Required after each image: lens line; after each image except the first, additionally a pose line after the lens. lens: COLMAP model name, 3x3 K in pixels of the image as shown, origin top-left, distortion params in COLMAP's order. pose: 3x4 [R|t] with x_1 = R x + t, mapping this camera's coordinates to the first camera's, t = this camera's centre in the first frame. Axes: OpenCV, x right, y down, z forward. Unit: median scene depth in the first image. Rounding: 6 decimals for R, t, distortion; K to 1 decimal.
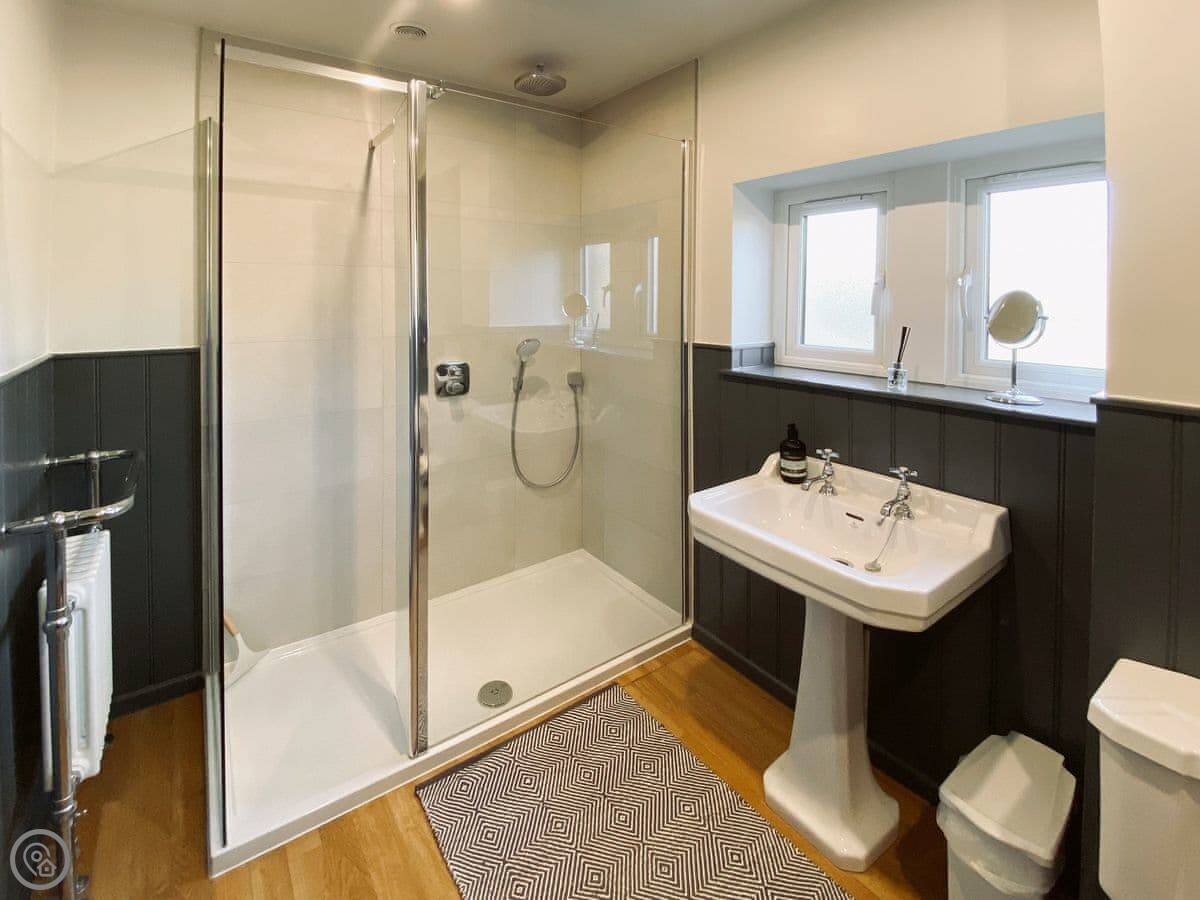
lens RADIAL K [[1090.3, 0, 600.0], [0, 1090.3, 450.0], [0, 0, 1]] dist [-0.036503, -0.011391]
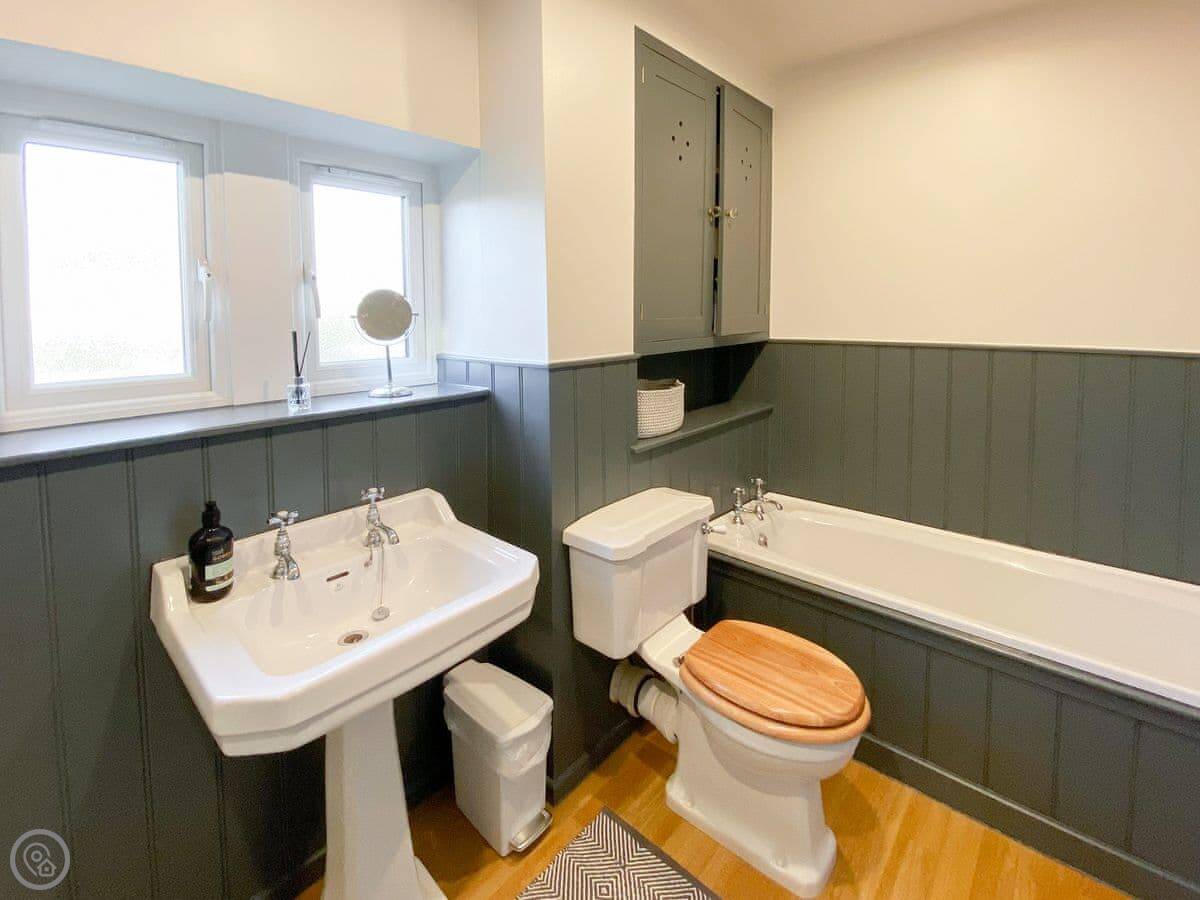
lens RADIAL K [[1090.3, 0, 600.0], [0, 1090.3, 450.0], [0, 0, 1]] dist [-0.036503, -0.011391]
pose [[-0.707830, -0.079734, 0.701868, -0.457513], [0.113032, 0.968021, 0.223962, -0.187615], [-0.697281, 0.237860, -0.676182, 1.441367]]
